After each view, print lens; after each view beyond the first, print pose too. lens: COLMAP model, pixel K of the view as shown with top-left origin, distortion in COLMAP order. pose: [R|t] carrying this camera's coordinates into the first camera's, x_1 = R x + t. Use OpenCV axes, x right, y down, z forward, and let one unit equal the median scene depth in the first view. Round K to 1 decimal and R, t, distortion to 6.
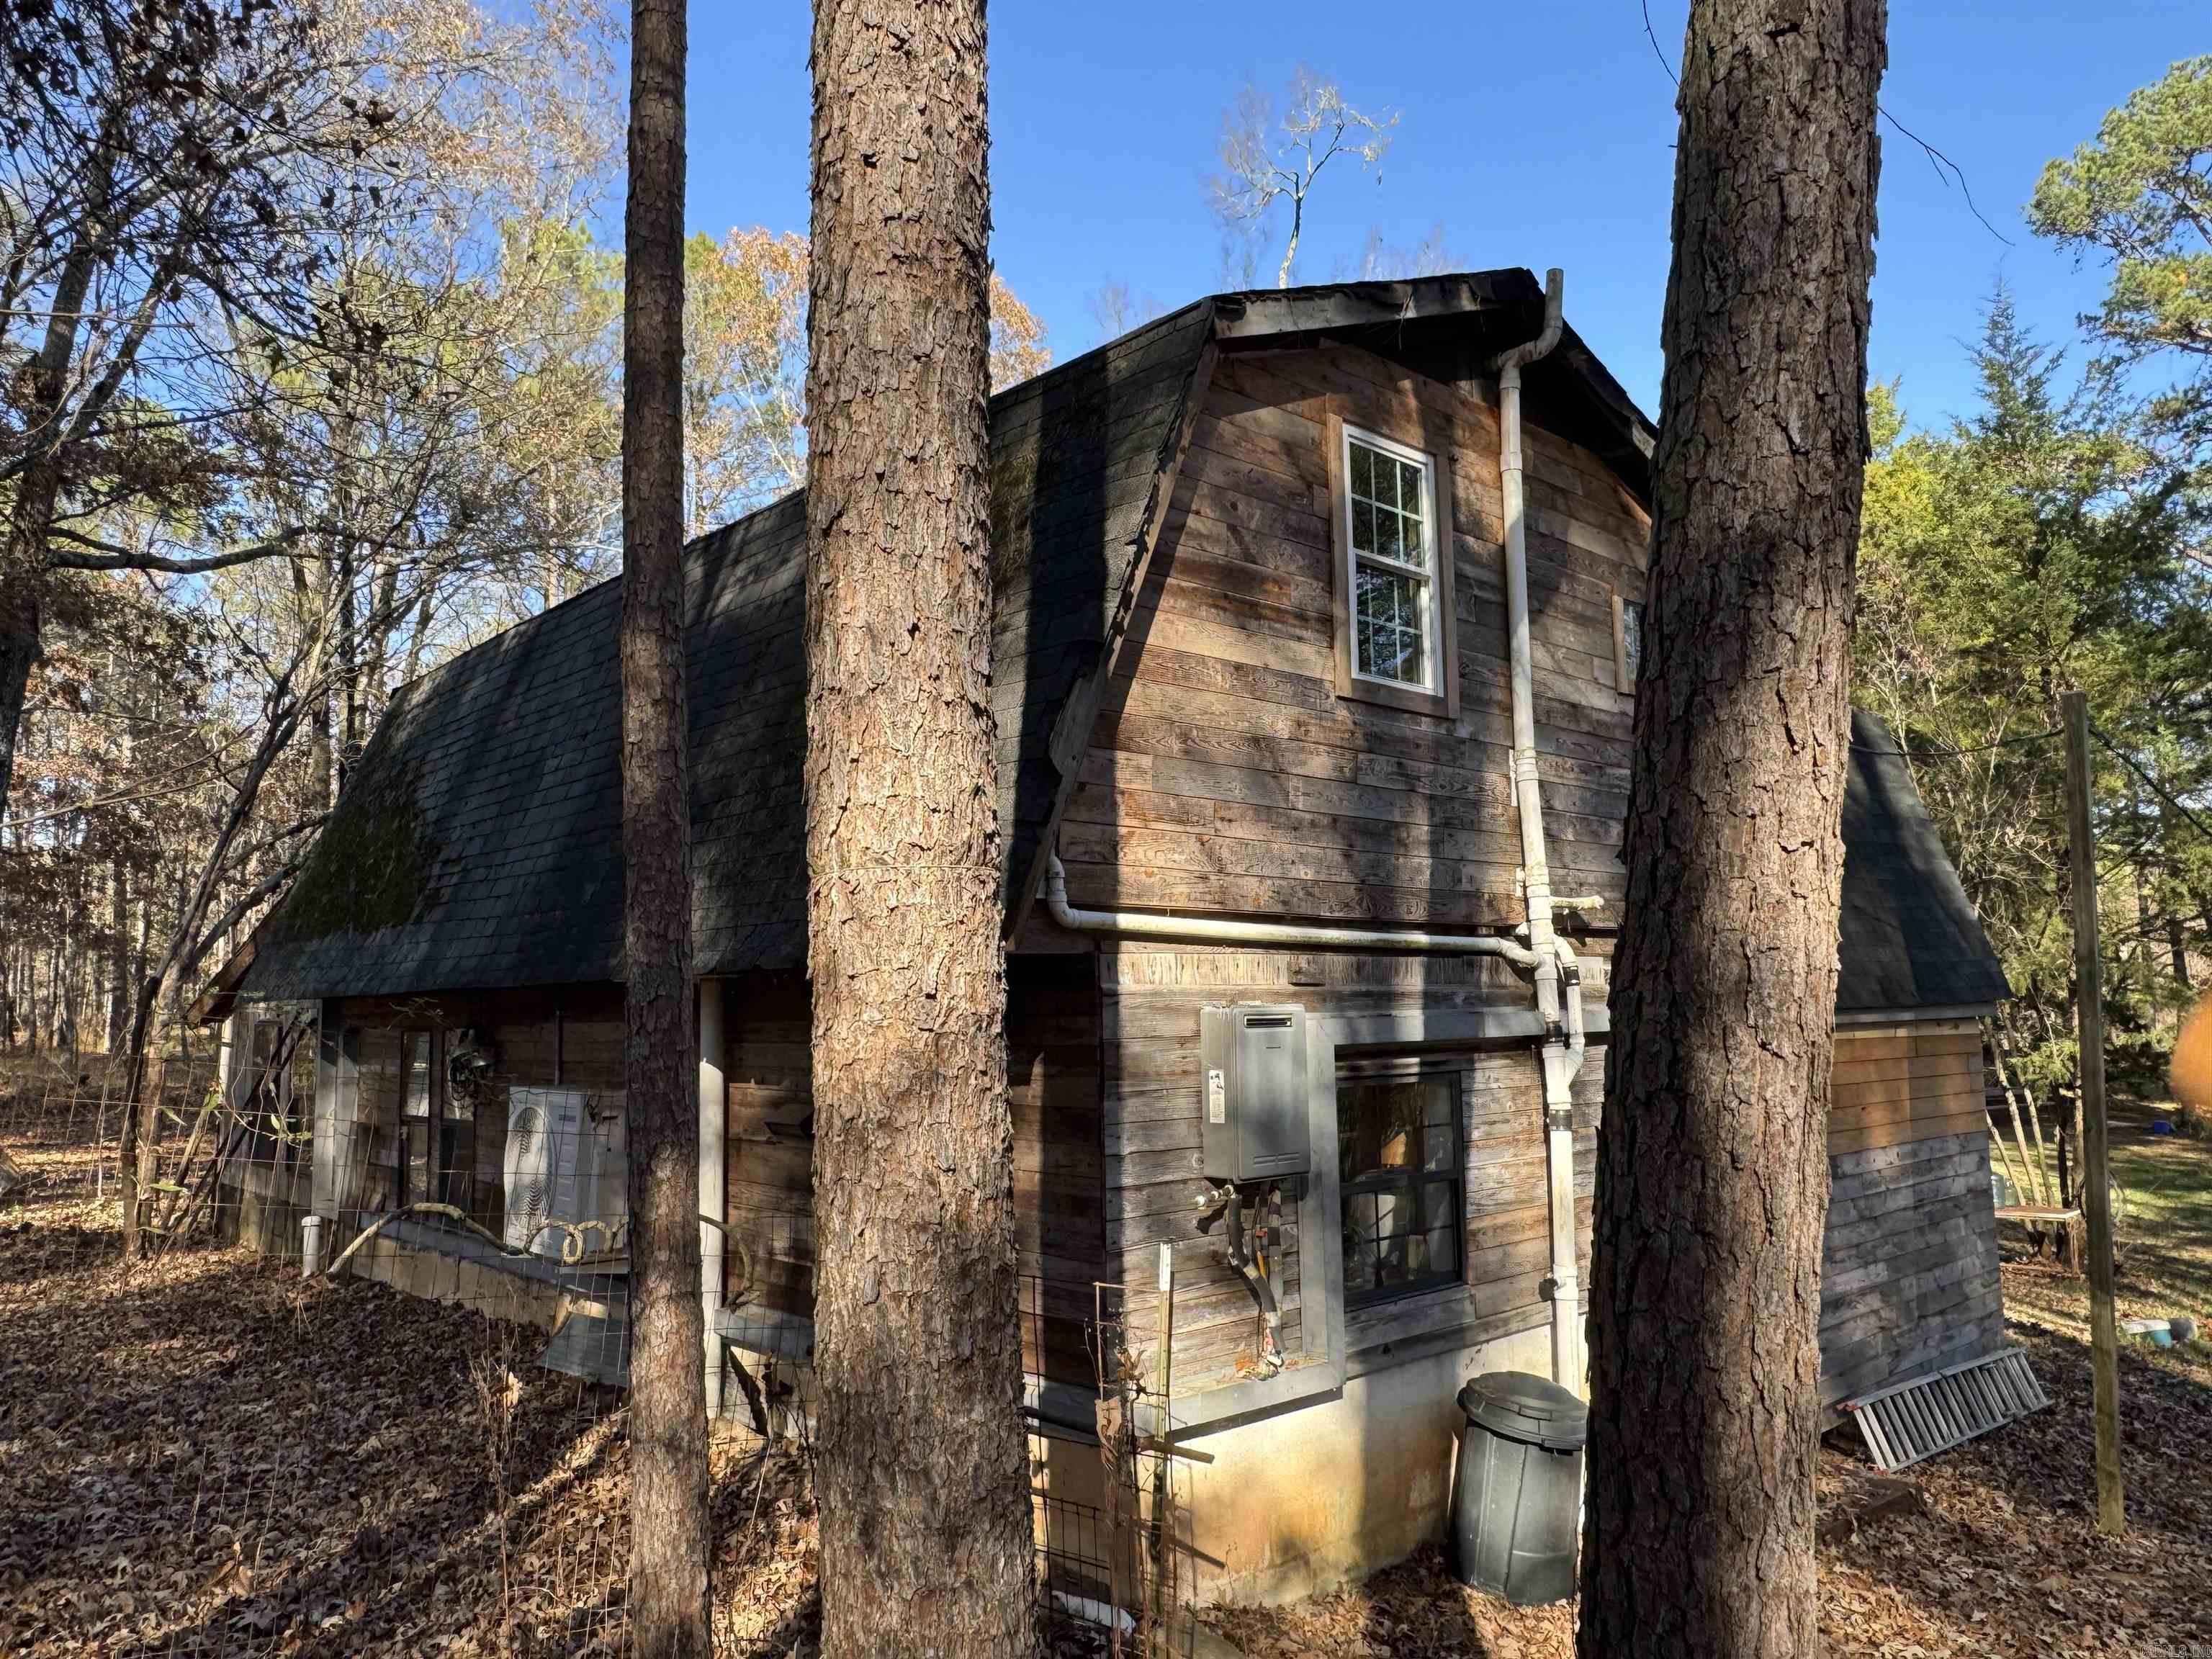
lens RADIAL K [[1547.7, 0, 1104.4], [0, 1547.7, 833.5], [0, 0, 1]] dist [0.000766, 0.000121]
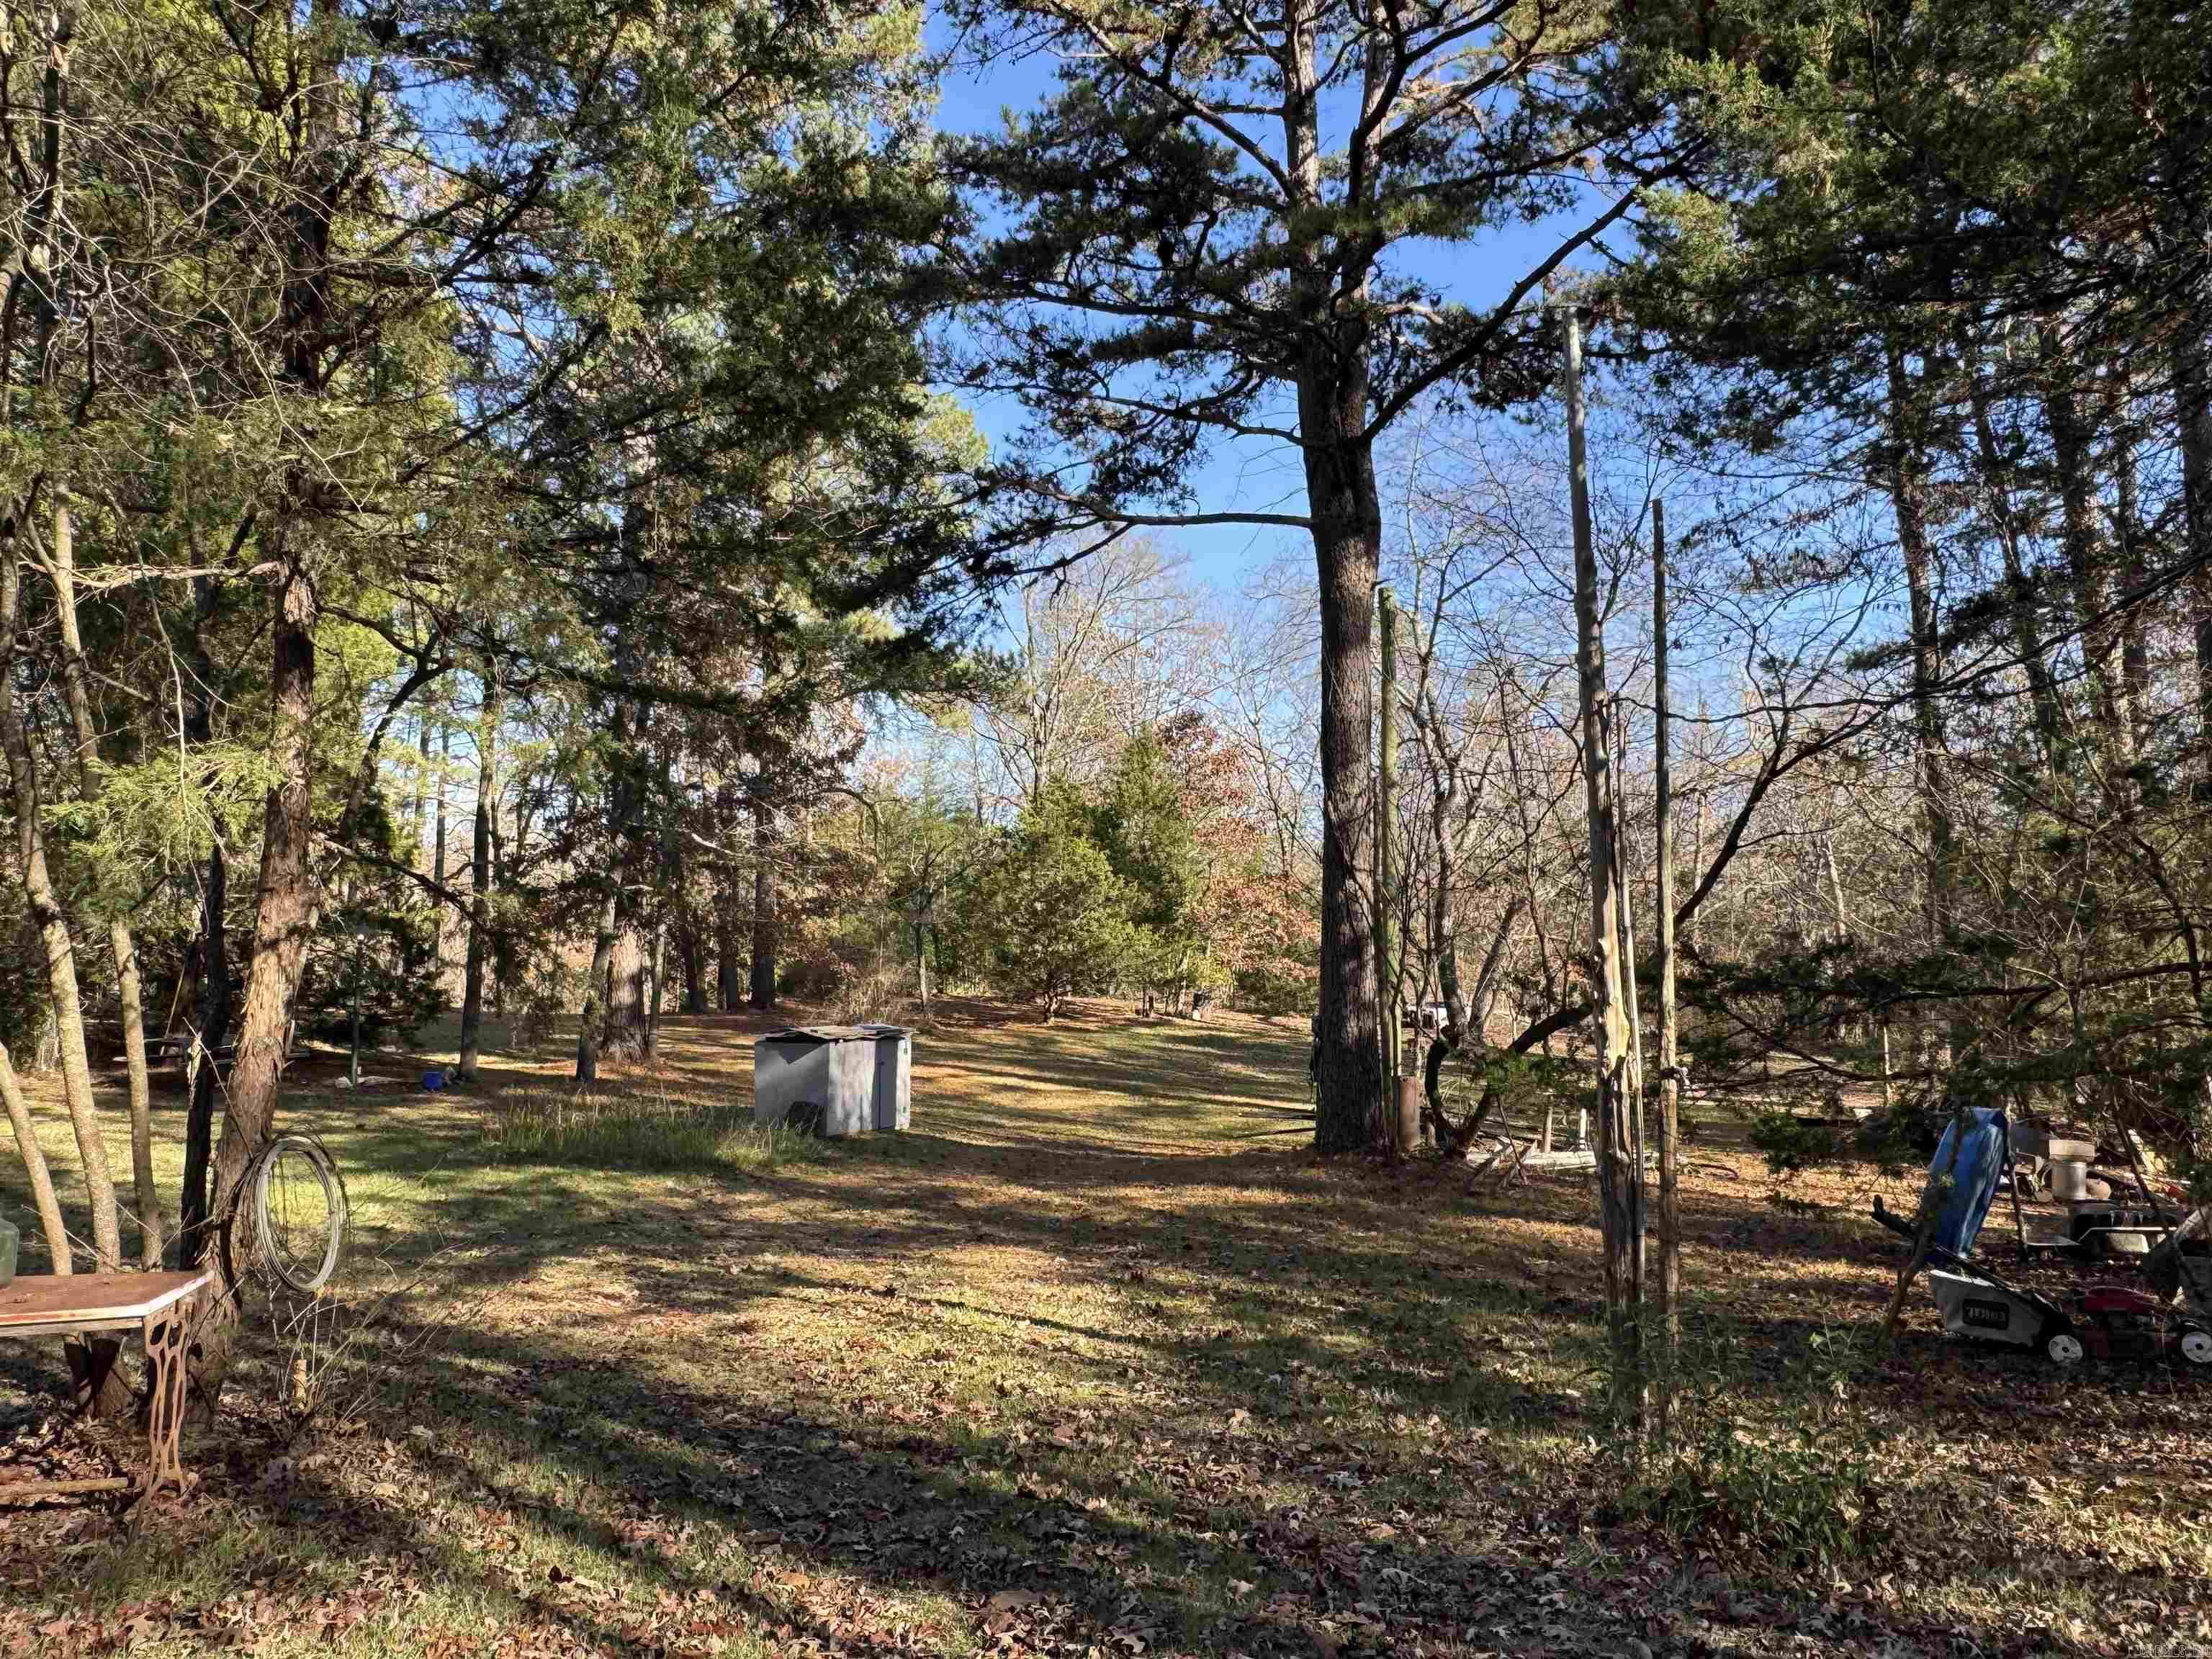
lens RADIAL K [[1547.7, 0, 1105.1], [0, 1547.7, 826.2], [0, 0, 1]] dist [0.000766, 0.000121]
pose [[0.539707, 0.099631, 0.835936, 0.316708], [-0.104361, 0.993231, -0.050999, 0.102698], [-0.835359, -0.059714, 0.546452, 0.471105]]
